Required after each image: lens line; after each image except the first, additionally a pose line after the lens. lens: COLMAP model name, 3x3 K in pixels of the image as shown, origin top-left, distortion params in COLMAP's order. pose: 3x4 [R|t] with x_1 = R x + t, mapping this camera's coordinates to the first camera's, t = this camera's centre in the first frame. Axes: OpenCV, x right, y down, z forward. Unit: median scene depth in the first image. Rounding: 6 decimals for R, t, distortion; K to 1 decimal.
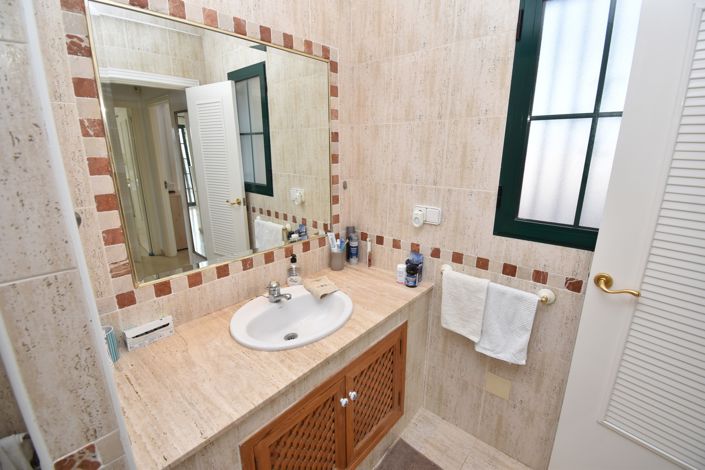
lens RADIAL K [[310.5, 0, 353.1], [0, 310.5, 231.1], [0, 0, 1]] dist [0.023293, -0.025648]
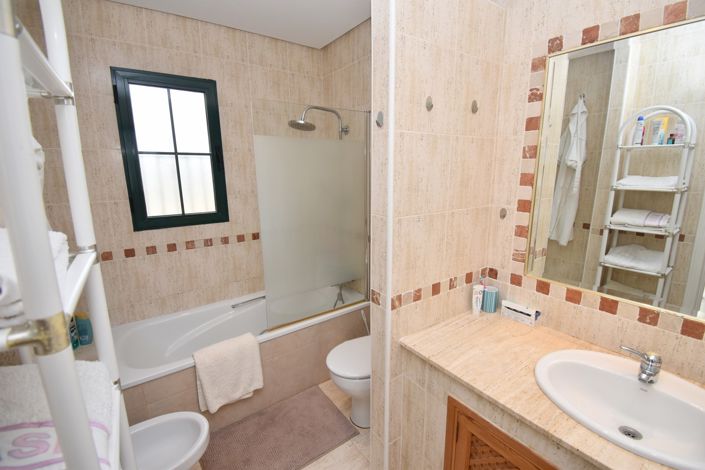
lens RADIAL K [[310.5, 0, 353.1], [0, 310.5, 231.1], [0, 0, 1]] dist [0.023293, -0.025648]
pose [[-0.222870, 0.192780, -0.955597, 0.681107], [-0.238686, 0.939624, 0.245225, -0.140138], [0.945176, 0.282741, -0.163400, 0.532962]]
